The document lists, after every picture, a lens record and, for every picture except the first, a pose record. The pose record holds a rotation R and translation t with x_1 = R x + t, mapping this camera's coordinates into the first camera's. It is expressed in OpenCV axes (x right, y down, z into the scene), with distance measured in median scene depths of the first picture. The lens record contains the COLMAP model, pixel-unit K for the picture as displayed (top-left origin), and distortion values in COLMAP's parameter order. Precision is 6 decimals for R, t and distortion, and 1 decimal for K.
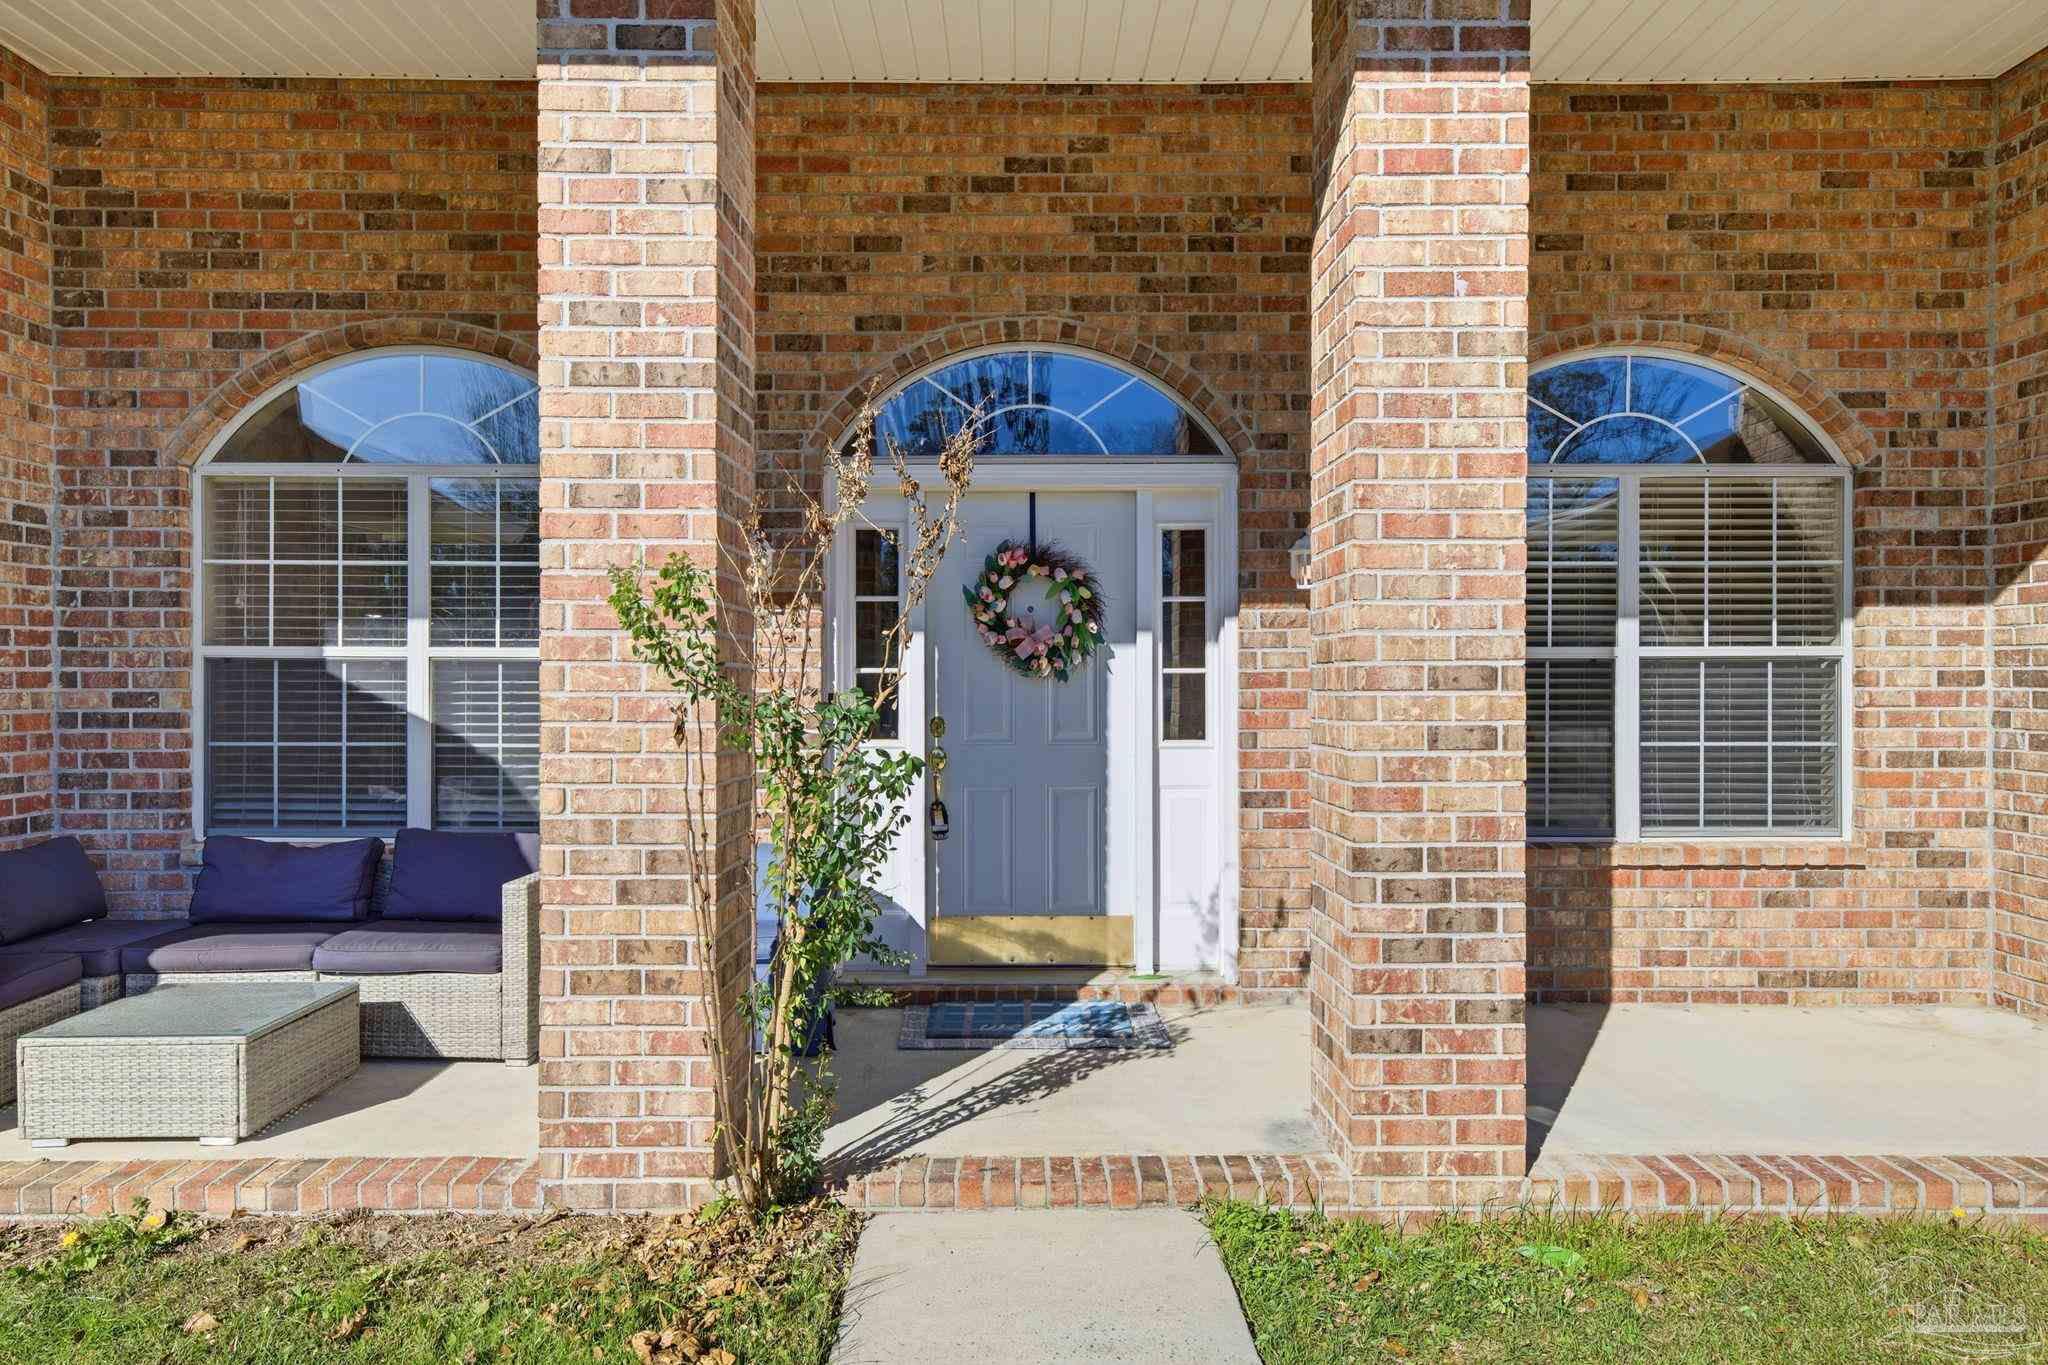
lens RADIAL K [[1348.8, 0, 1025.2], [0, 1348.8, 684.0], [0, 0, 1]] dist [0.020253, 0.001859]
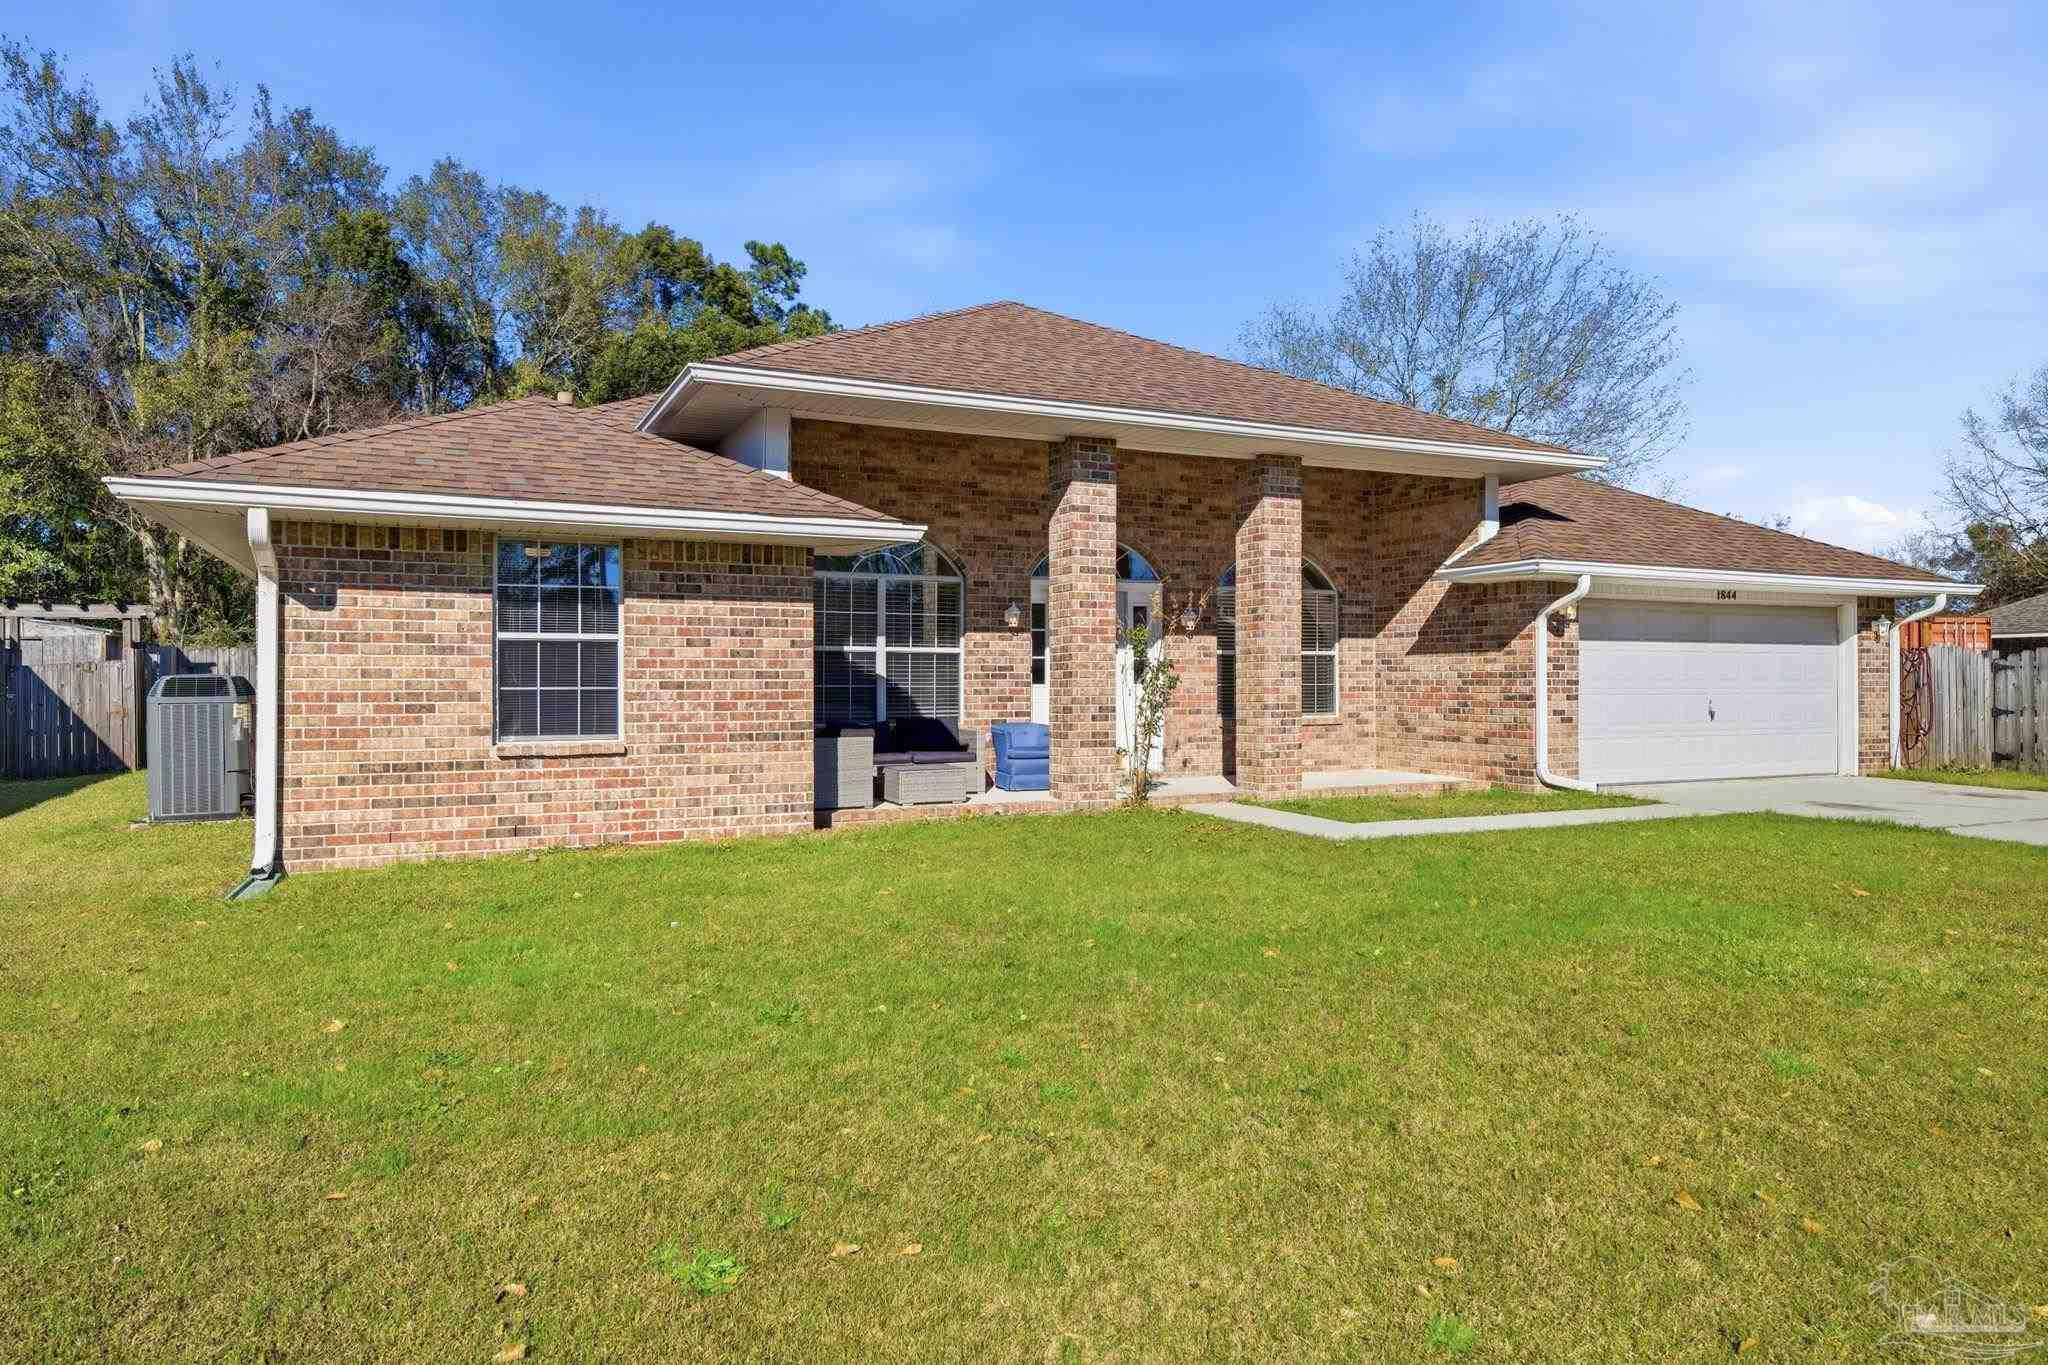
lens RADIAL K [[1348.8, 0, 1023.3], [0, 1348.8, 680.2], [0, 0, 1]] dist [0.020253, 0.001859]
pose [[0.896640, -0.001413, 0.442758, -1.340644], [0.004944, 0.999964, -0.006823, 0.052861], [-0.442733, 0.008307, 0.896615, -1.369019]]
